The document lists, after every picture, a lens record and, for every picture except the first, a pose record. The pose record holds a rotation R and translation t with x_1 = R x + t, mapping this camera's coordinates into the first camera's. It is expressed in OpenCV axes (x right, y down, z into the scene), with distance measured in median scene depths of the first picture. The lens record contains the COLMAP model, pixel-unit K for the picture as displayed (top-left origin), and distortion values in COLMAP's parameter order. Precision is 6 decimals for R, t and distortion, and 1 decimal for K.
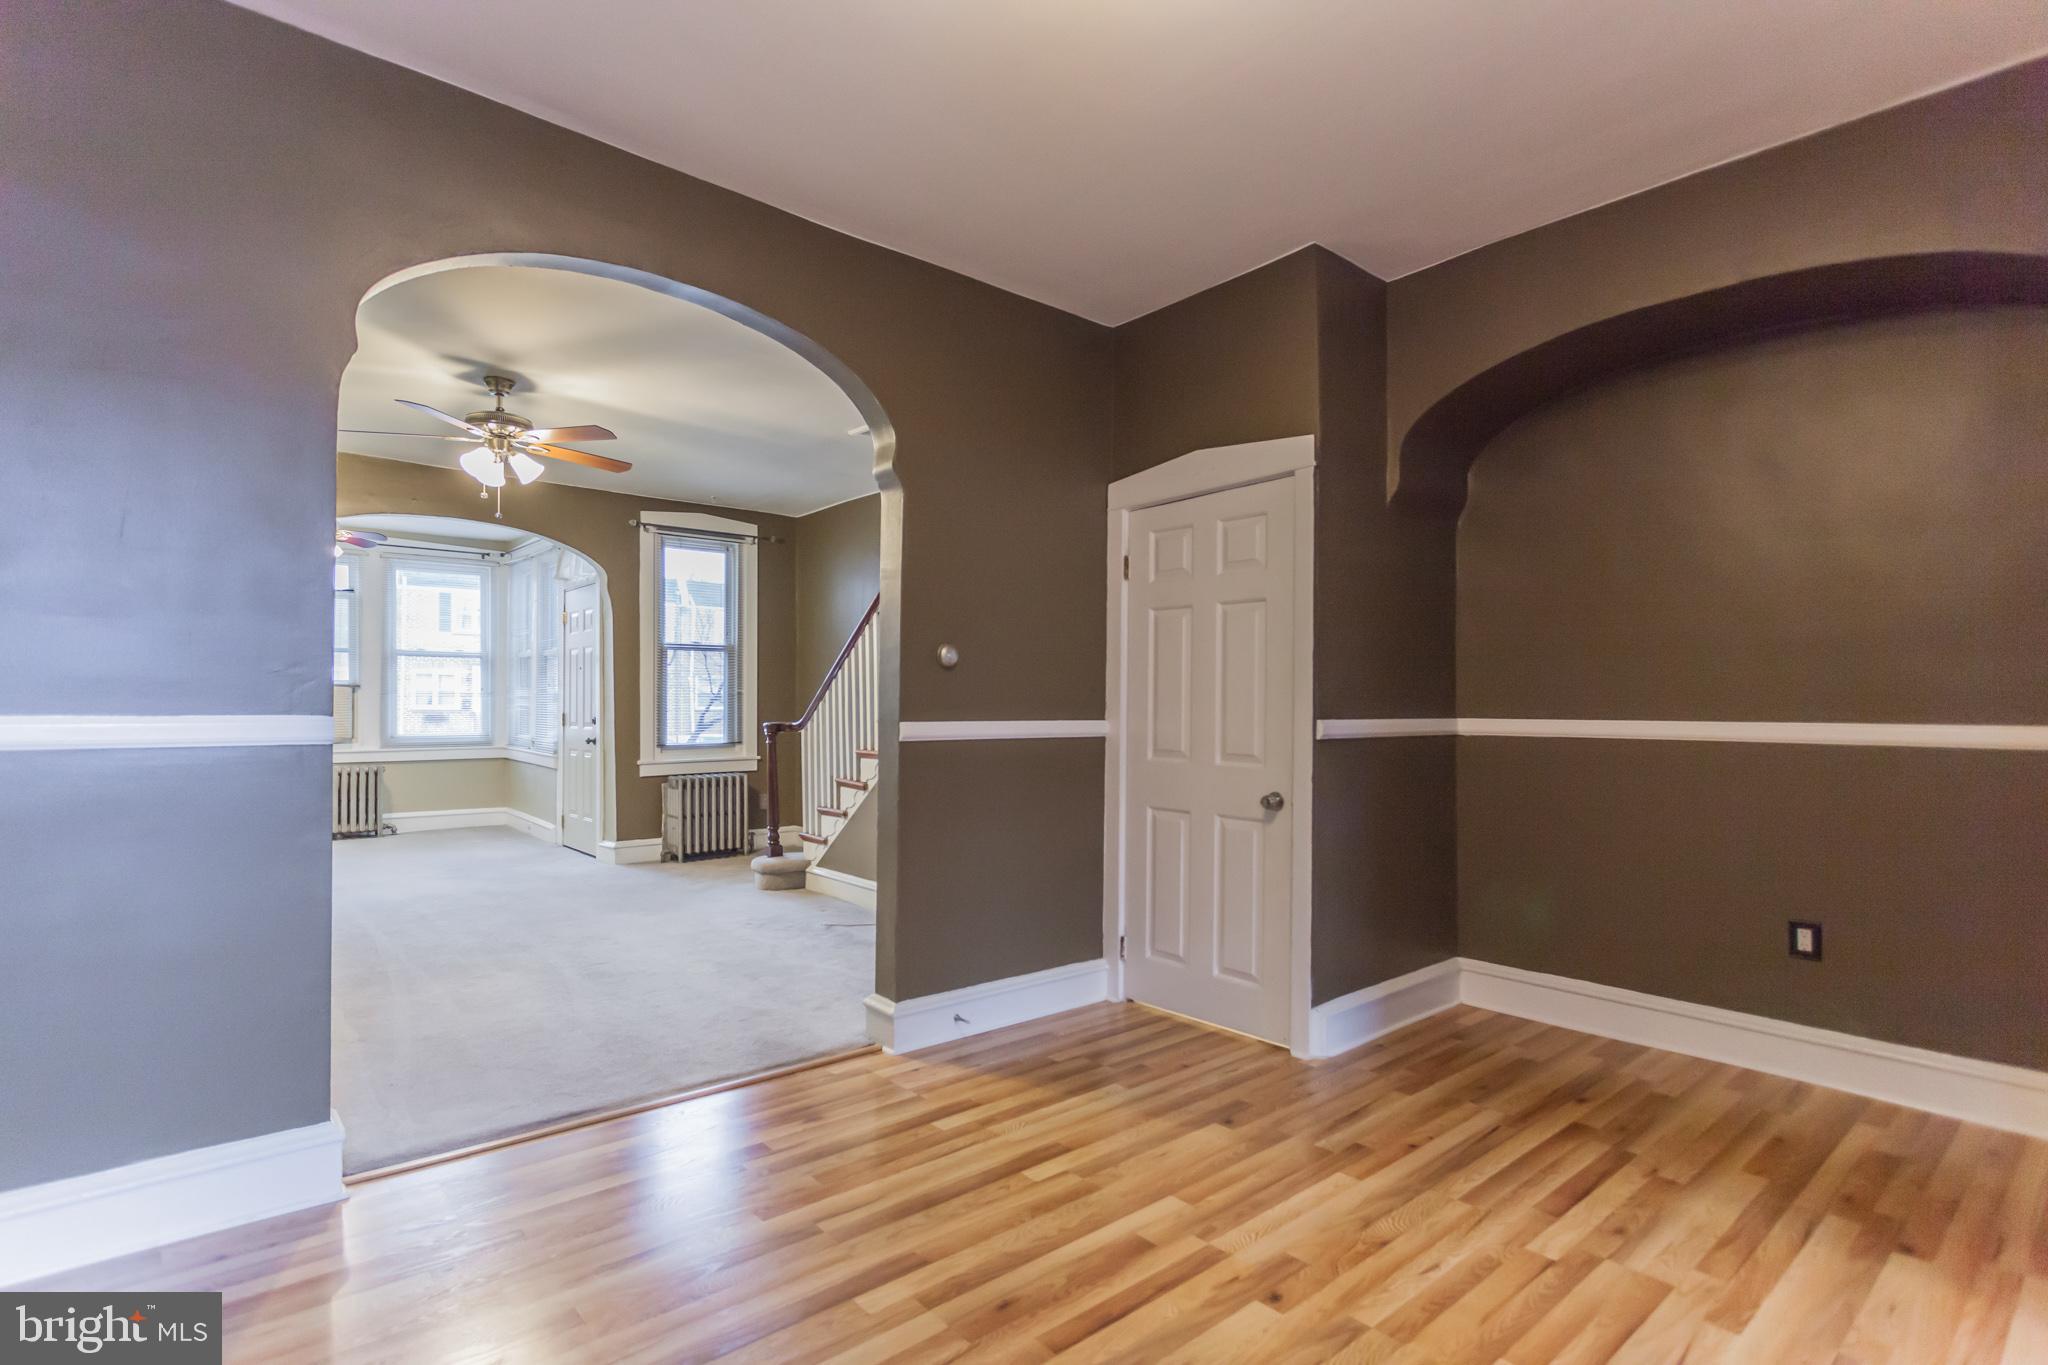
lens RADIAL K [[1099.2, 0, 1110.9], [0, 1099.2, 703.0], [0, 0, 1]] dist [0.007480, 0.001492]
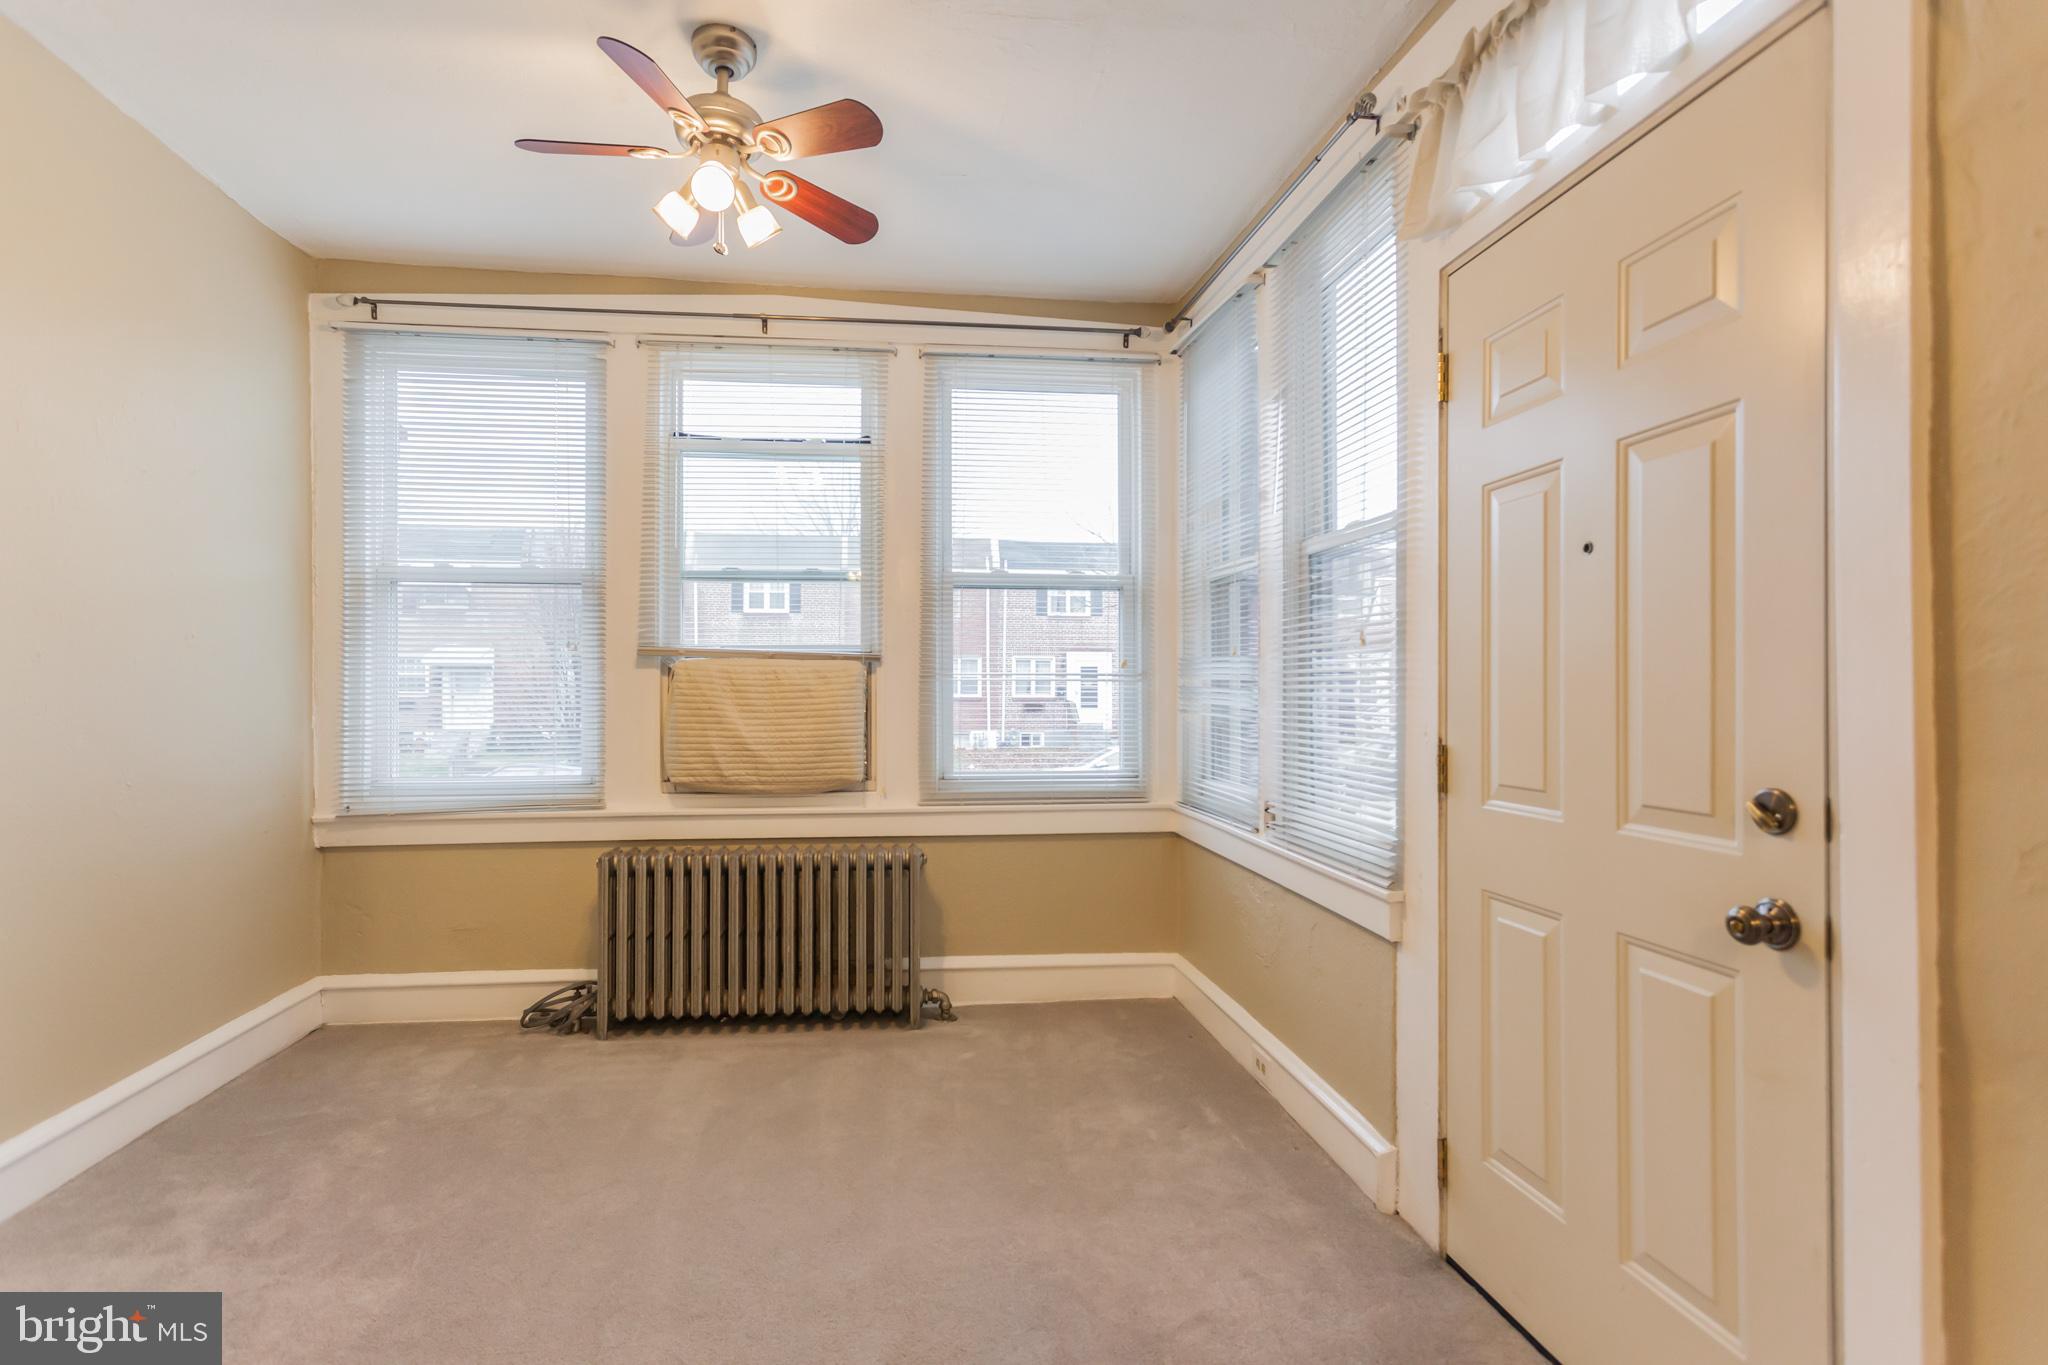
lens RADIAL K [[1225.6, 0, 1052.8], [0, 1225.6, 687.5], [0, 0, 1]] dist [-0.001479, 0.000253]
pose [[0.860863, -0.002329, -0.508831, -0.487957], [0.001289, 0.999996, -0.002397, -0.003550], [0.508834, 0.001408, 0.860863, 0.801541]]
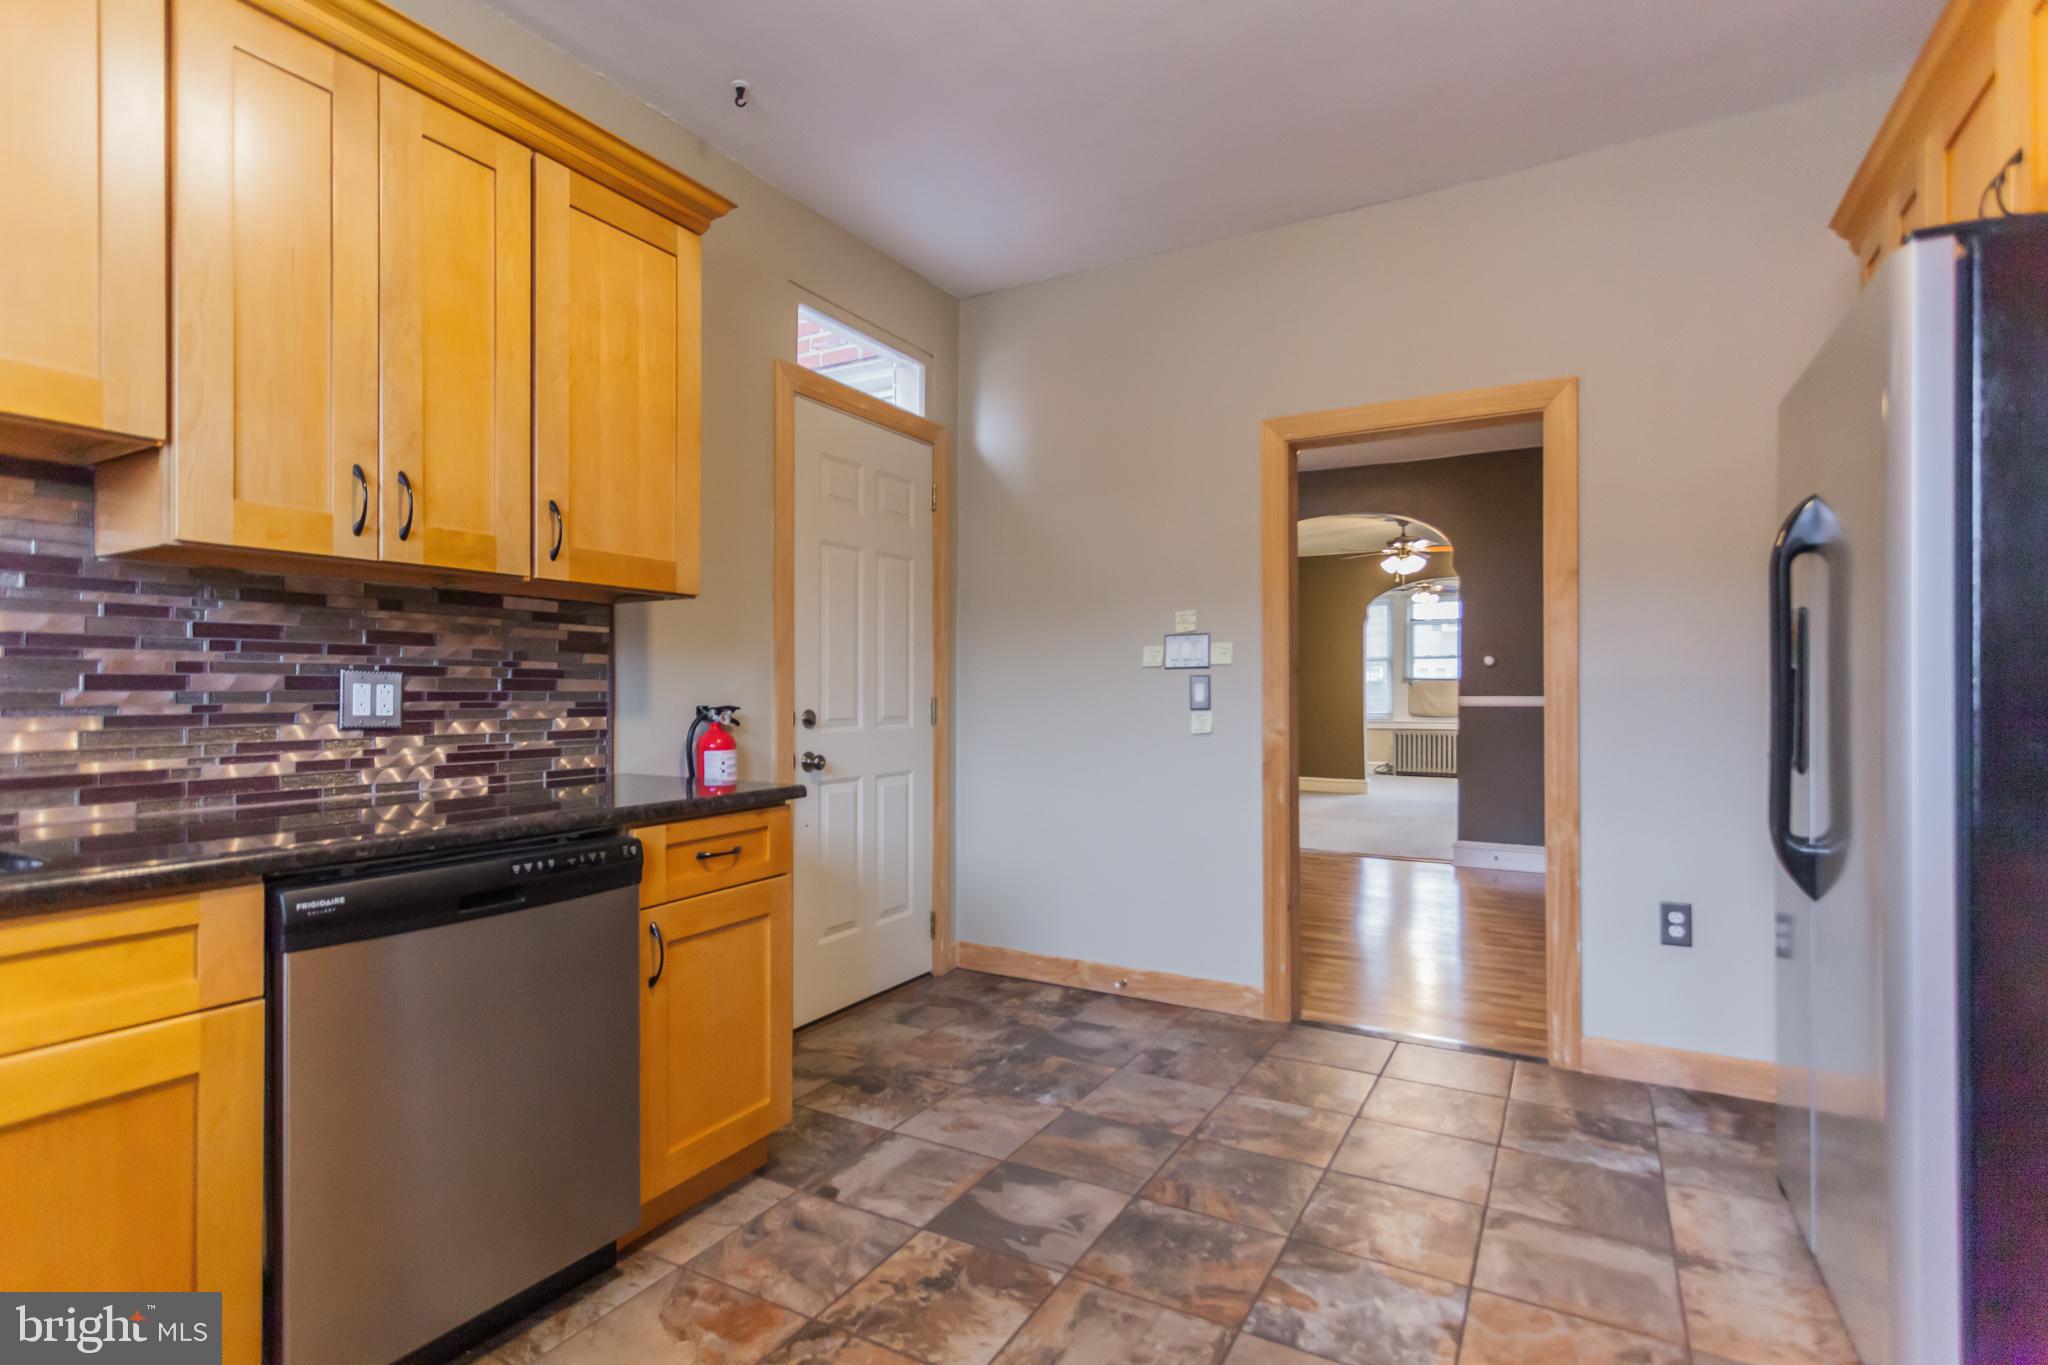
lens RADIAL K [[1002.9, 0, 1006.2], [0, 1002.9, 690.4], [0, 0, 1]] dist [0.004373, 0.001142]
pose [[0.369918, -0.004254, -0.929055, 0.499914], [0.002178, 0.999991, -0.003711, 0.003458], [0.929062, -0.000651, 0.369924, -0.166880]]
